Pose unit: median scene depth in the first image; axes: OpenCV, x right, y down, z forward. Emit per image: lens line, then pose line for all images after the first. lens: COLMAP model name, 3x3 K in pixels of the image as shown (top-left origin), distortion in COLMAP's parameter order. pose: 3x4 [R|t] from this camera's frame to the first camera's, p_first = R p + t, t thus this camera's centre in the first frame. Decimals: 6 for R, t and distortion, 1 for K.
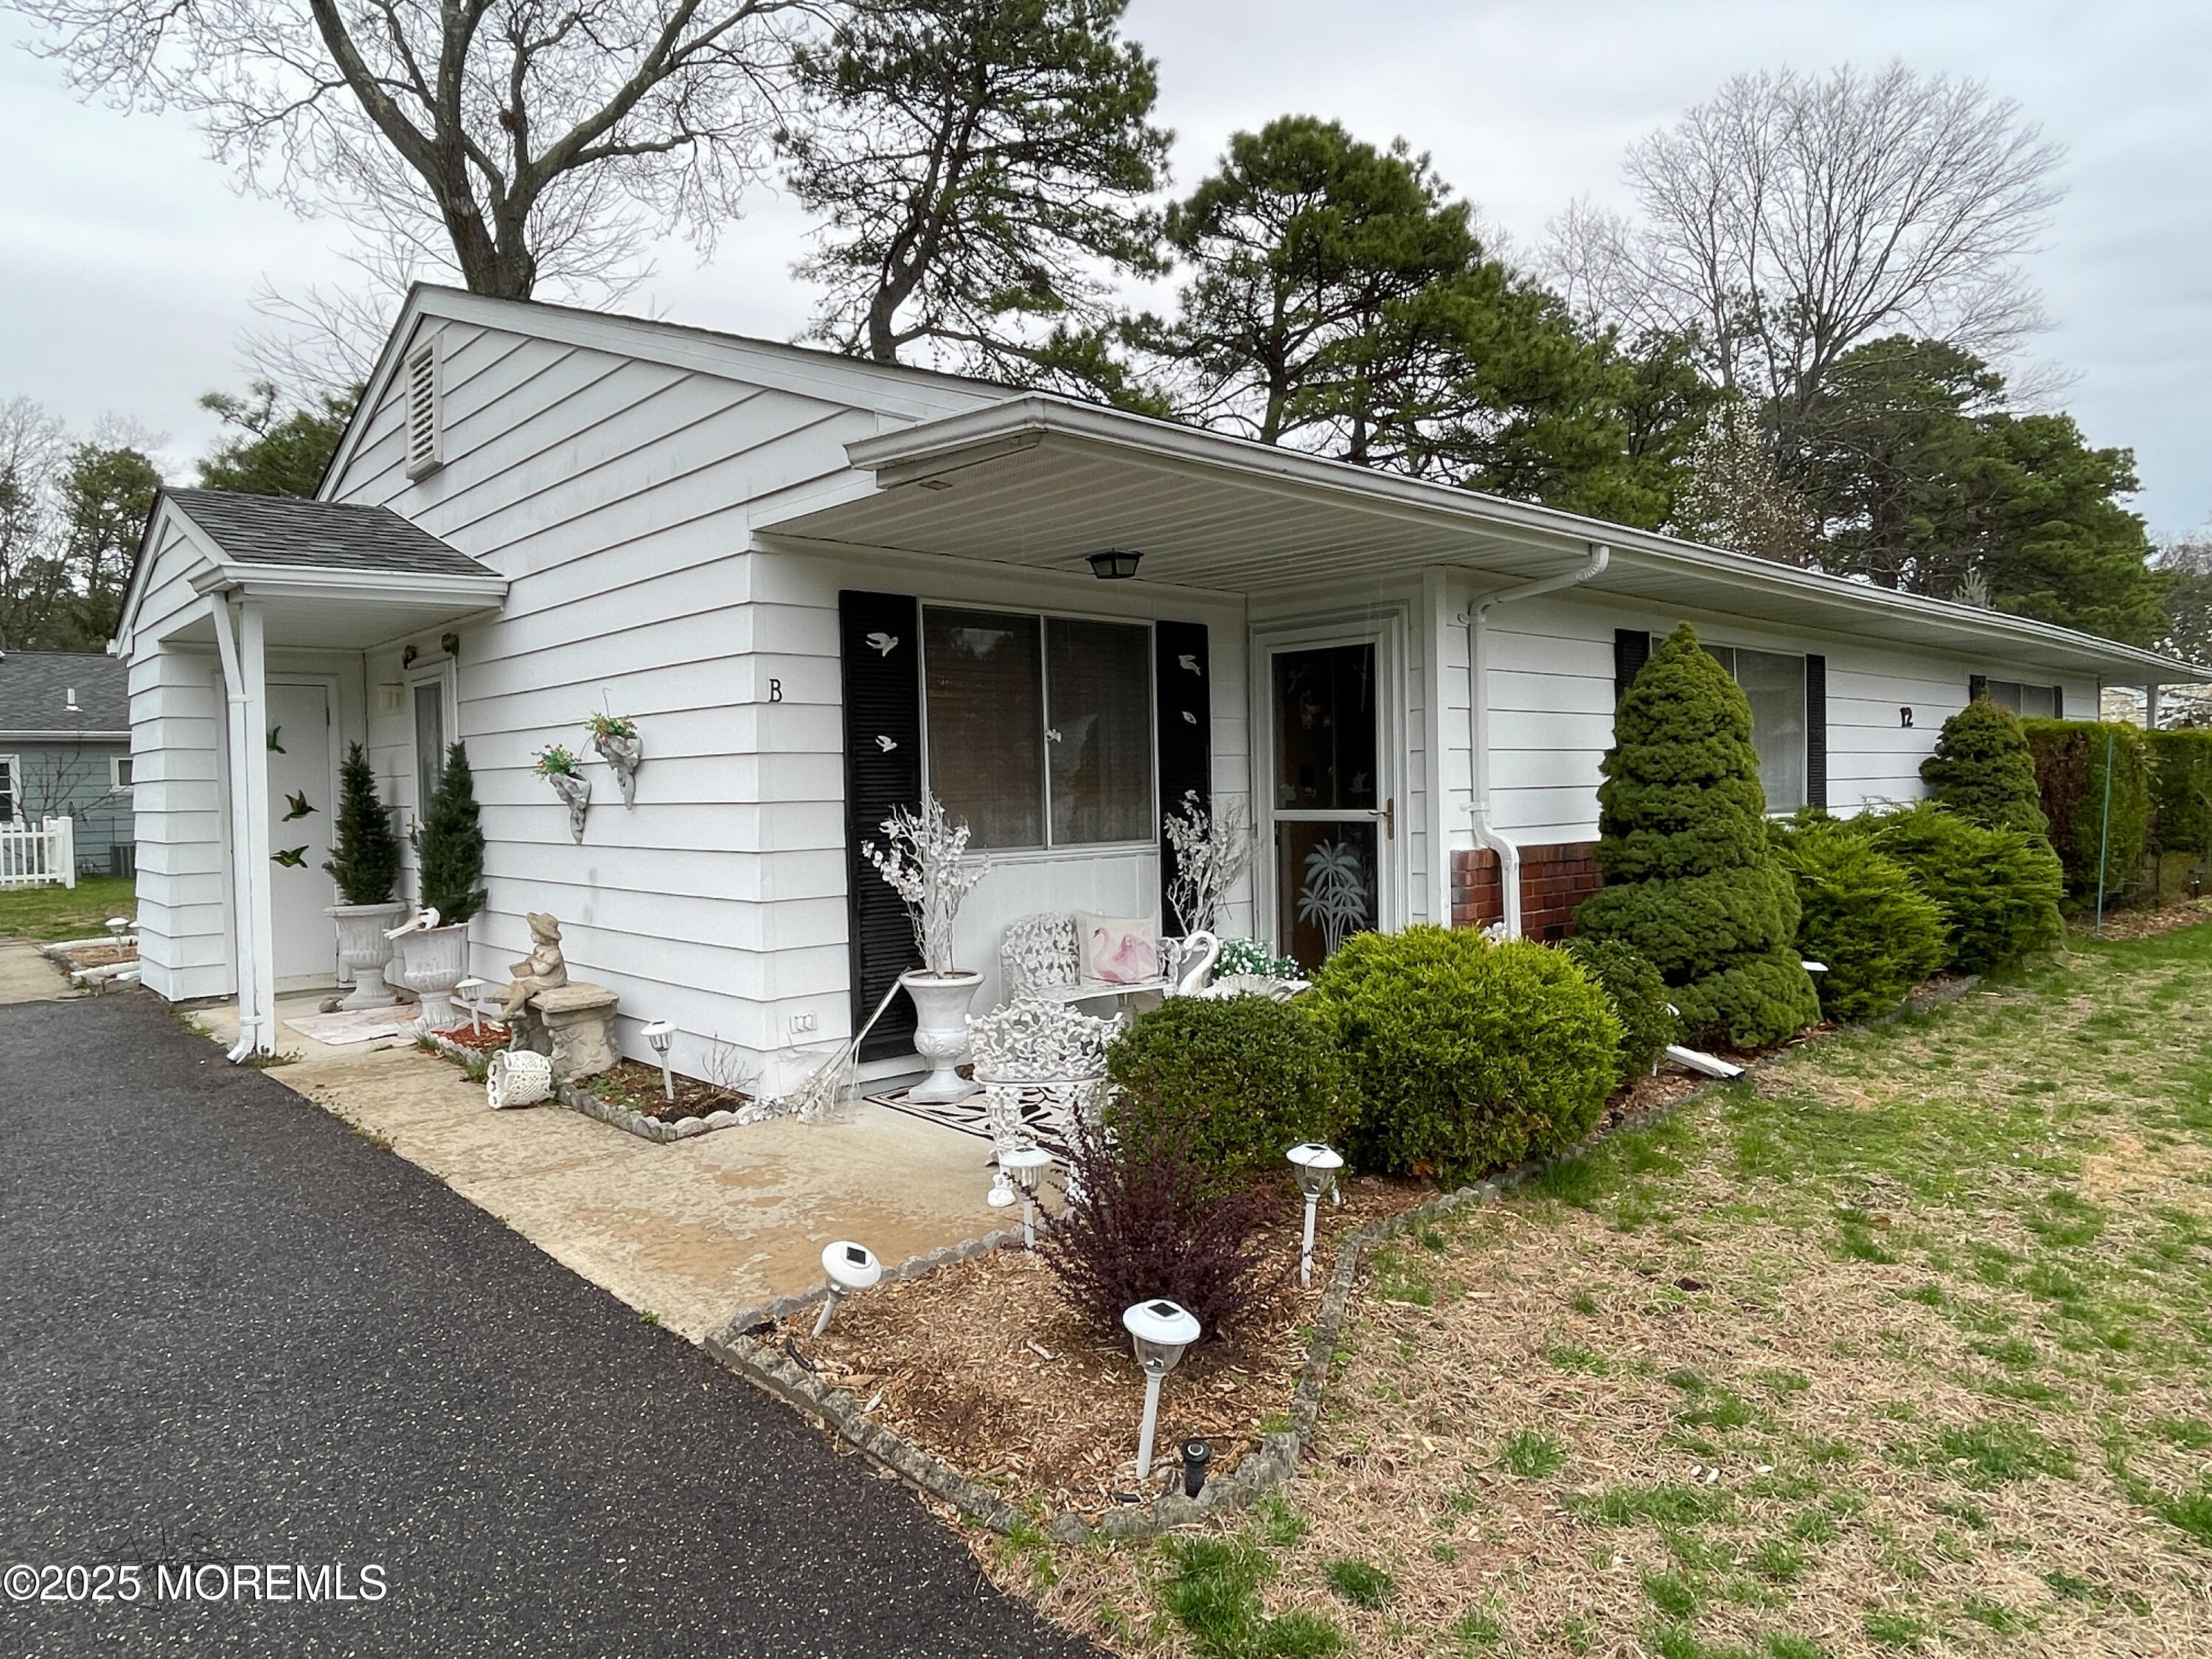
lens RADIAL K [[1363.0, 0, 1098.4], [0, 1363.0, 821.5], [0, 0, 1]] dist [0.000350, -0.005585]
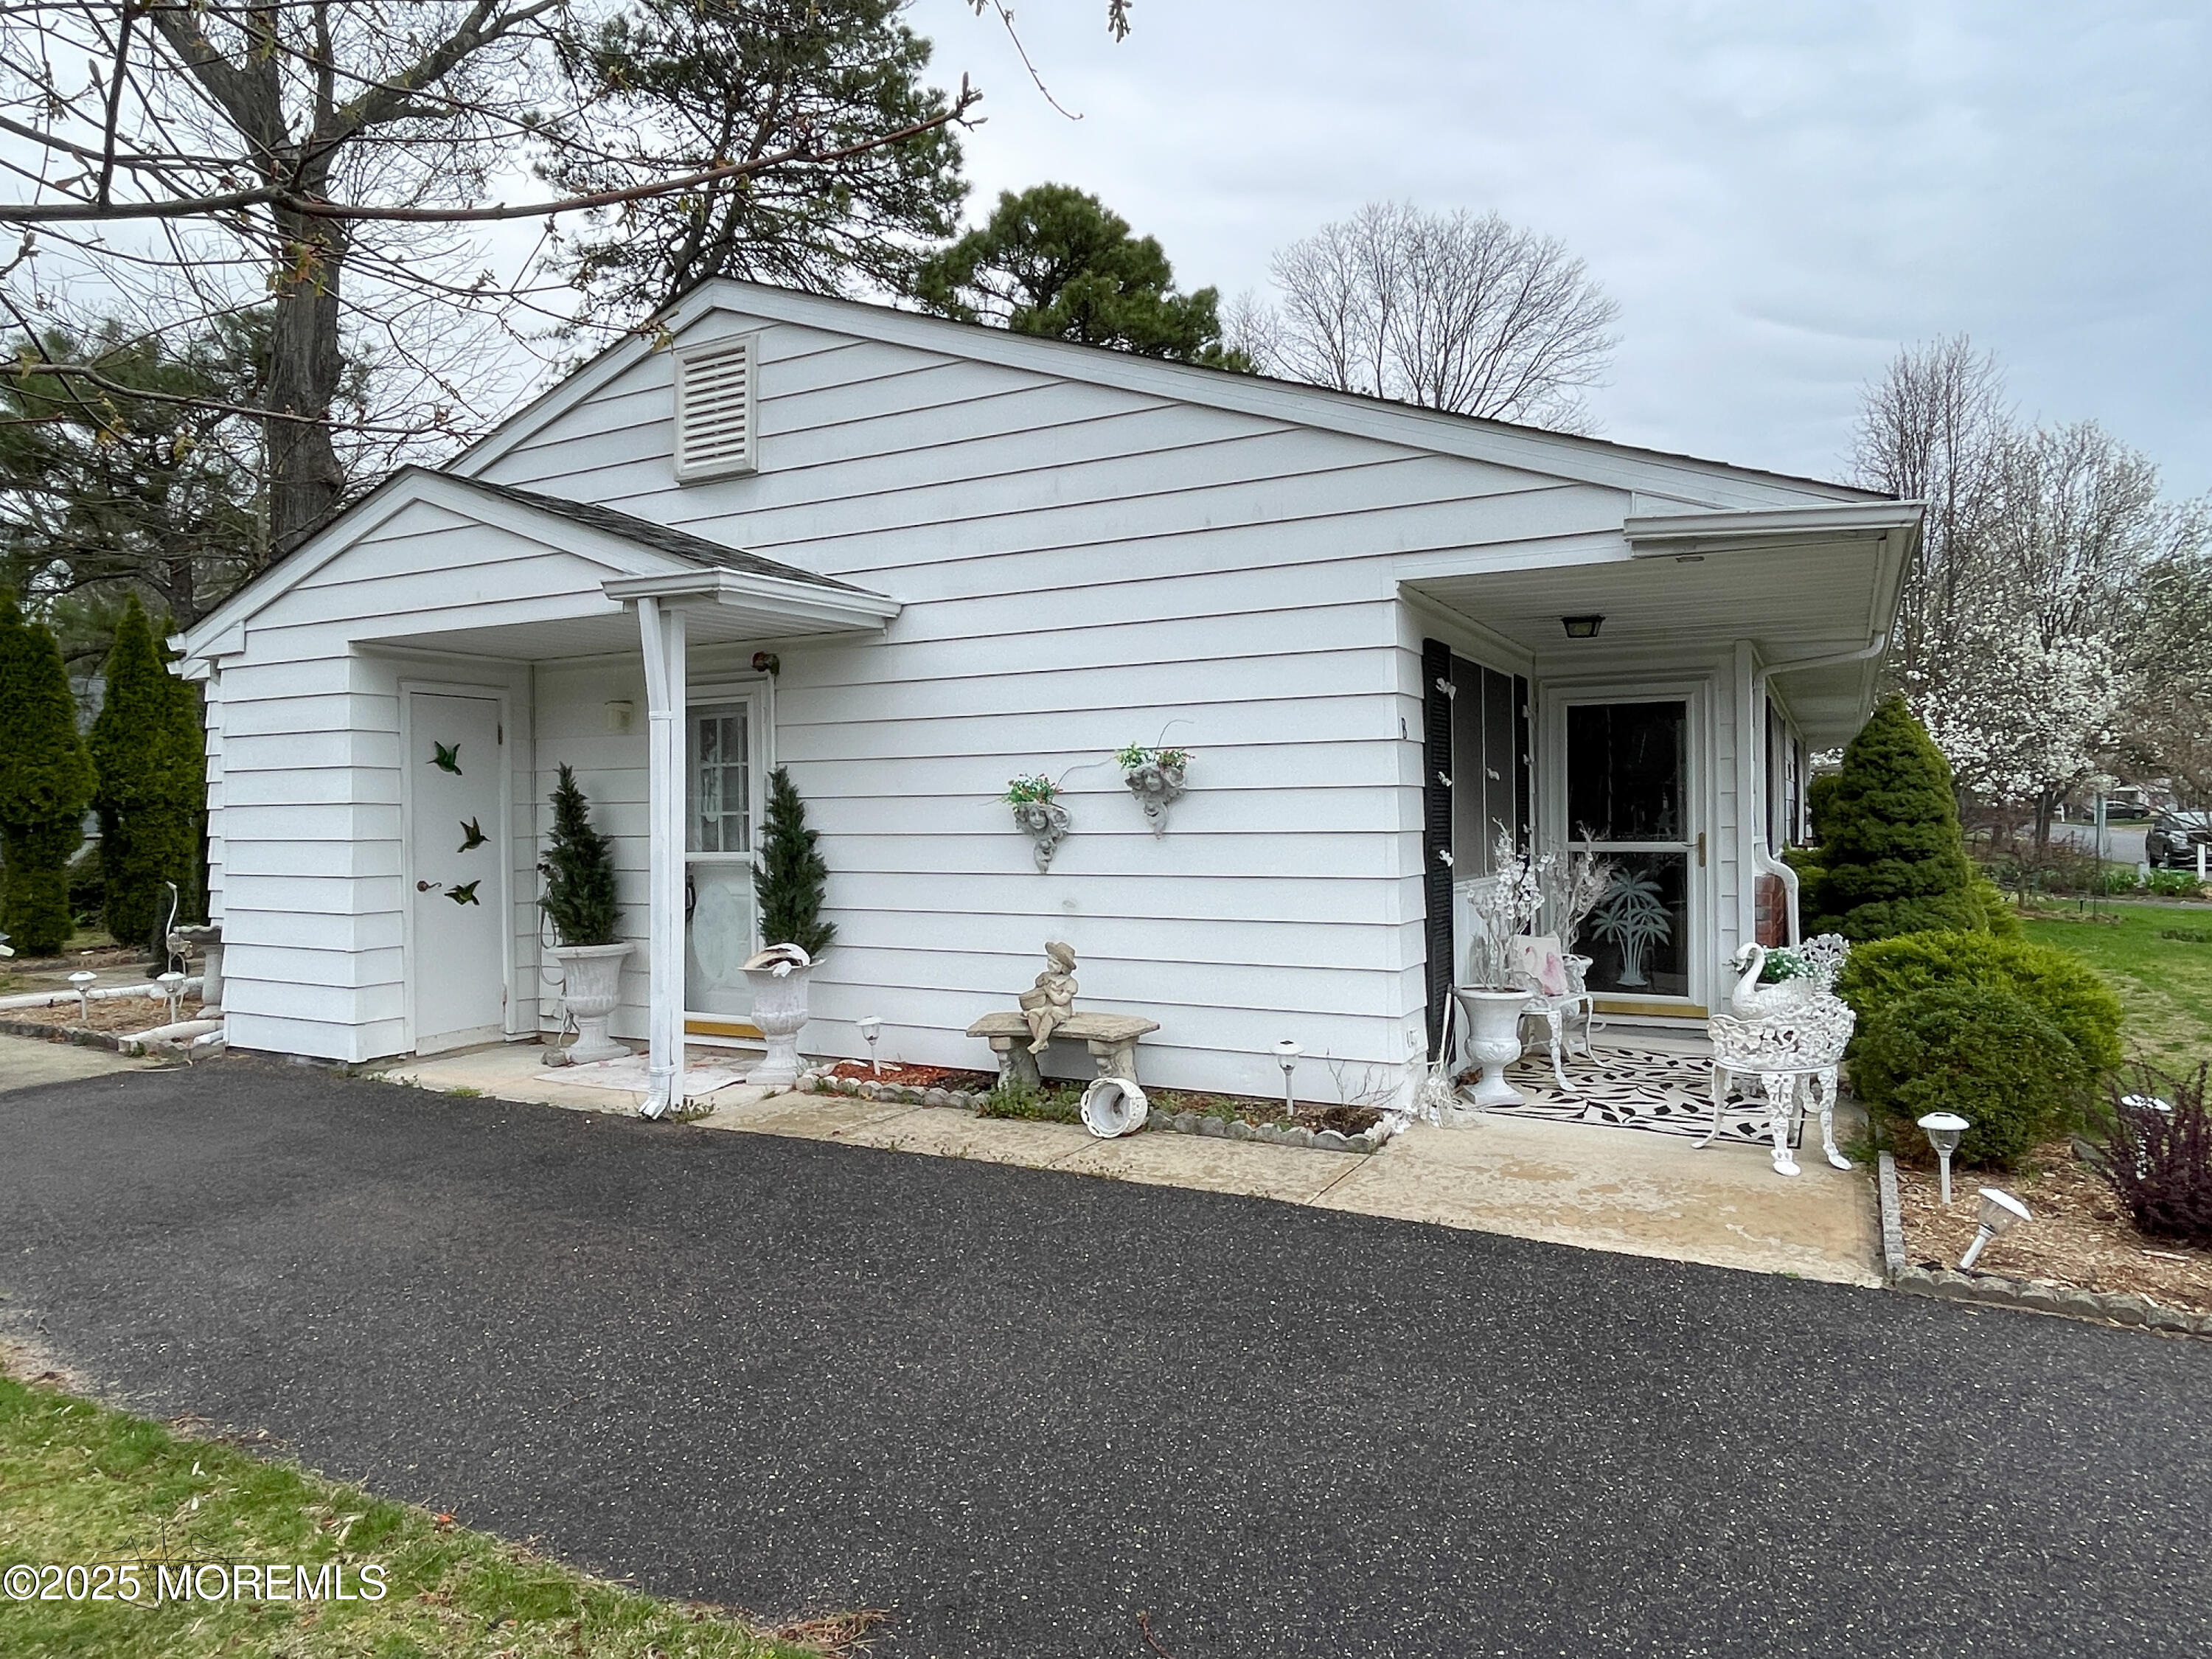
lens RADIAL K [[1363.0, 0, 1094.2], [0, 1363.0, 820.8], [0, 0, 1]] dist [0.000350, -0.005585]
pose [[0.946959, 0.009254, 0.321221, -0.621999], [-0.000174, 0.999600, -0.028284, 0.005950], [-0.321354, 0.026727, 0.946582, 0.044305]]
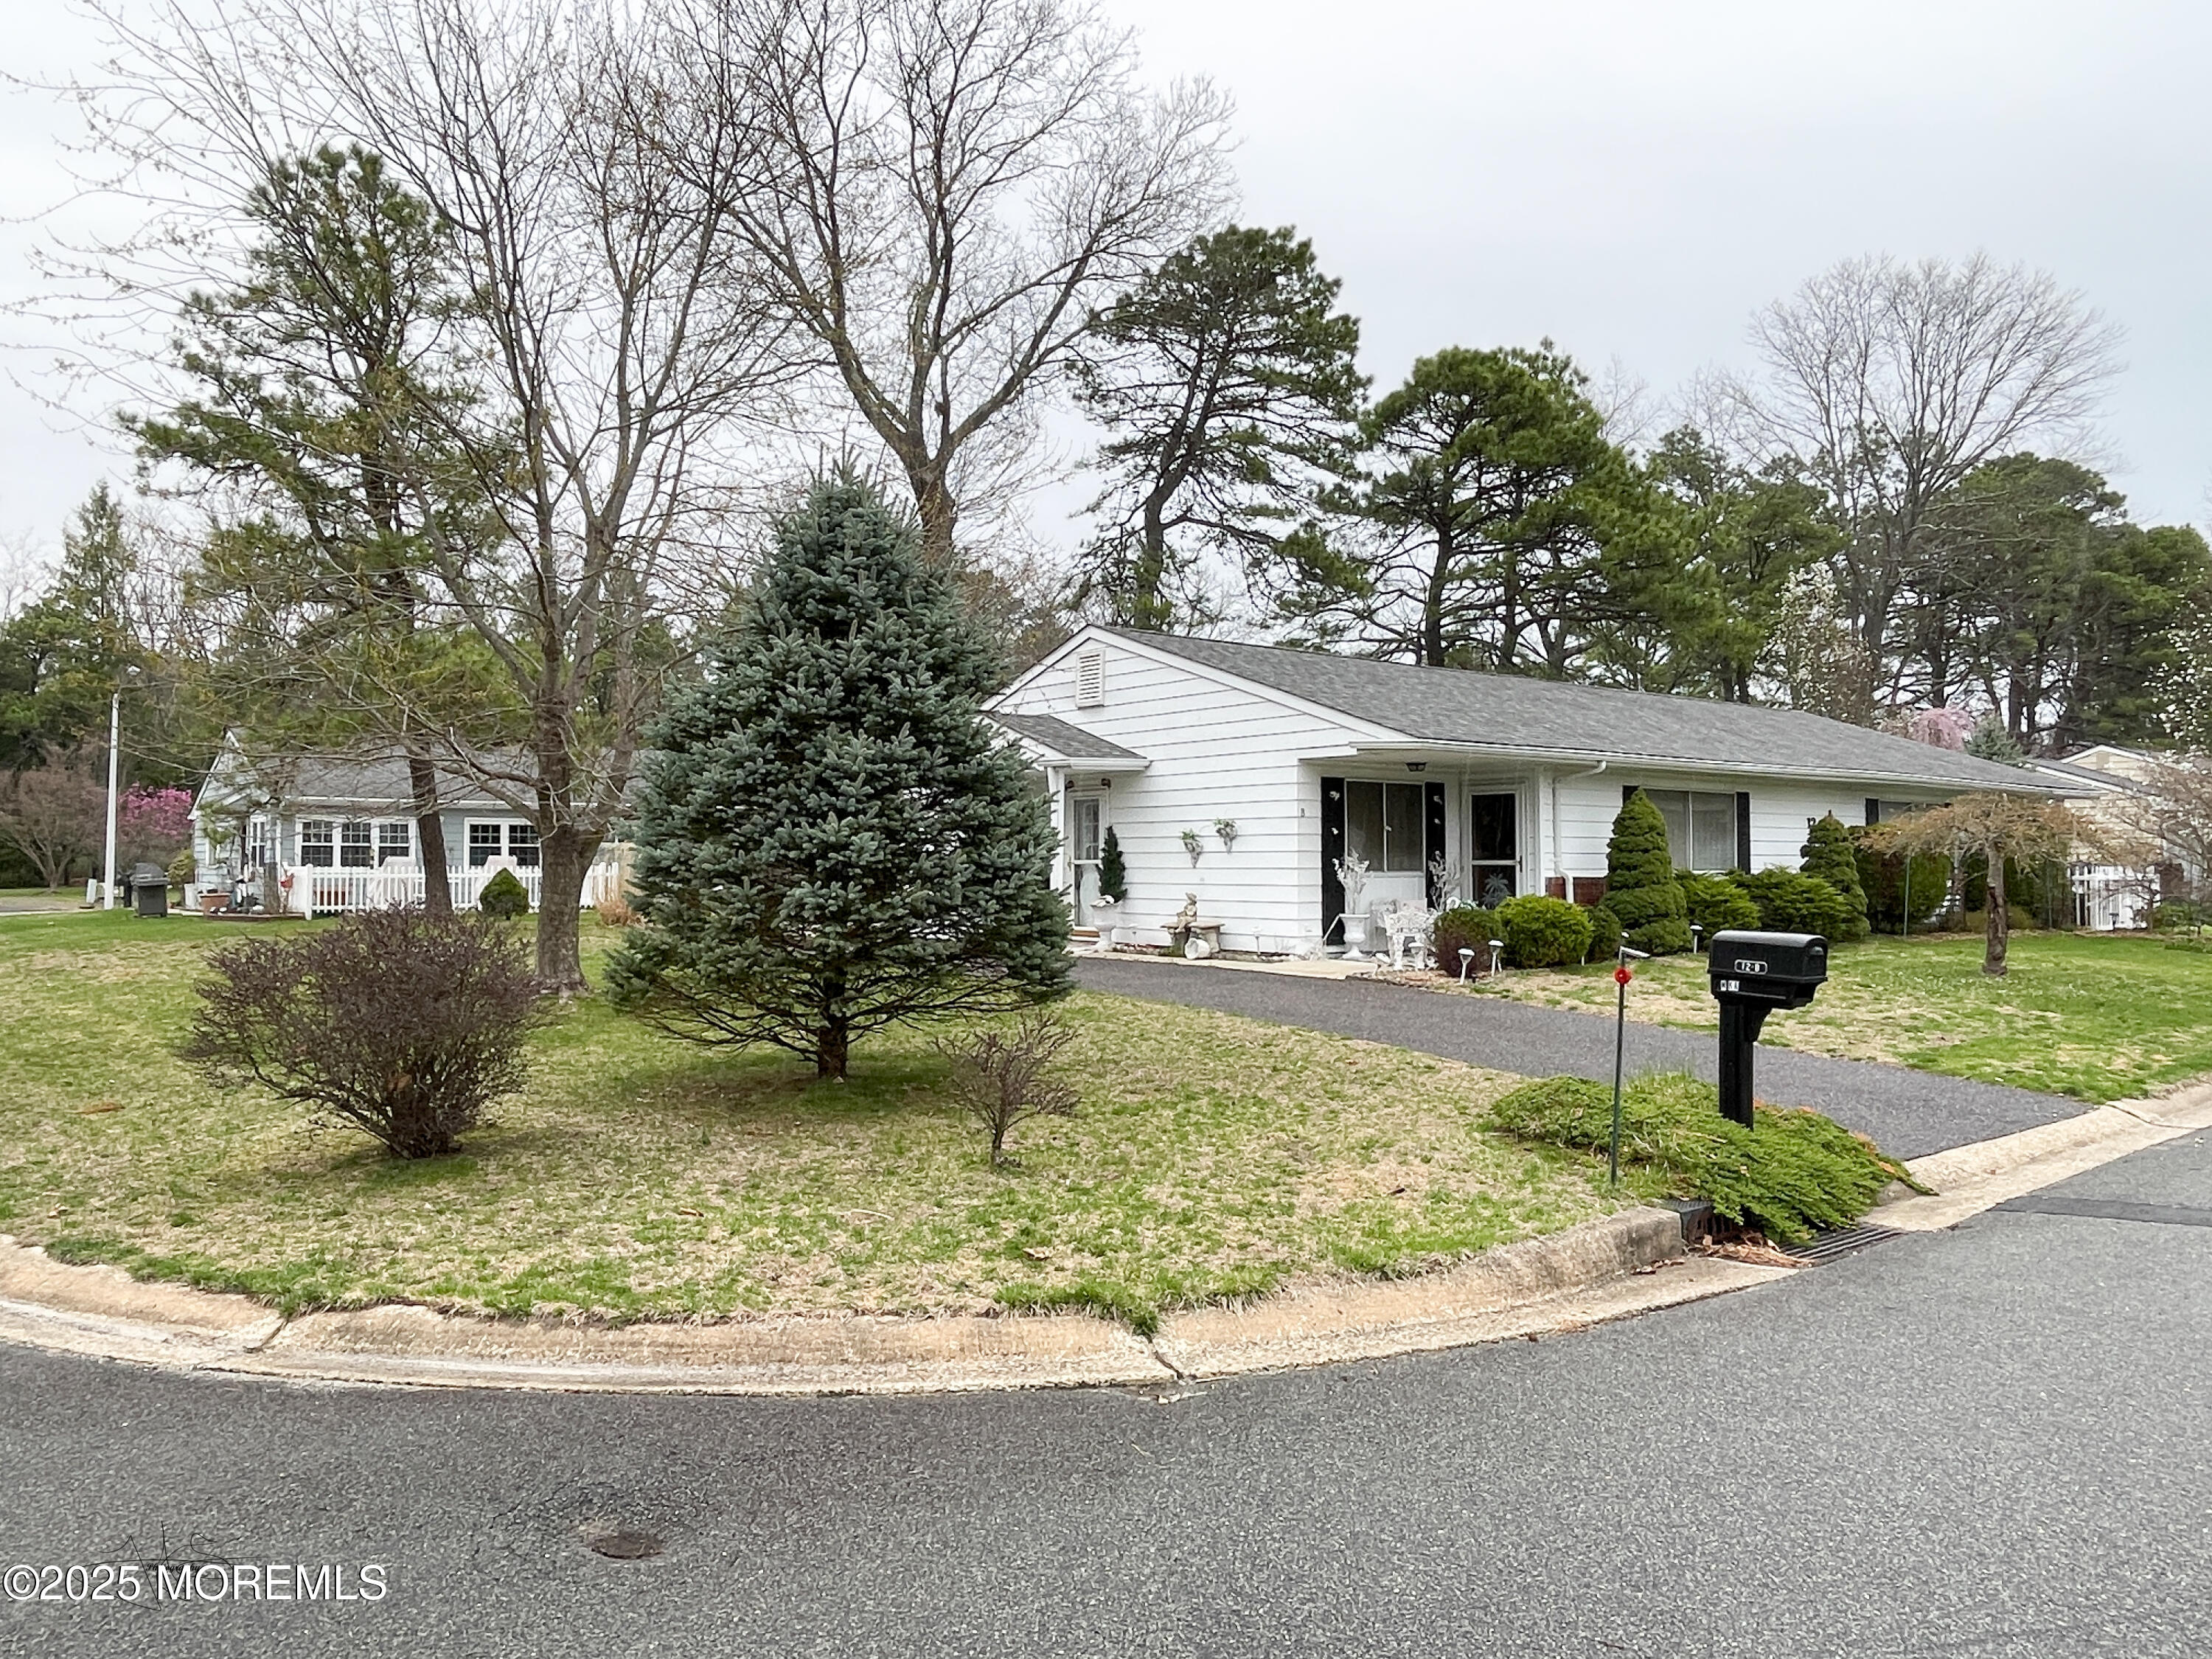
lens RADIAL K [[1502.0, 0, 1088.4], [0, 1502.0, 841.9], [0, 0, 1]] dist [-0.007402, -0.008548]
pose [[0.996327, 0.017963, -0.083728, -0.321409], [-0.021354, 0.998980, -0.039775, 0.078228], [0.082928, 0.041417, 0.995694, -1.679949]]
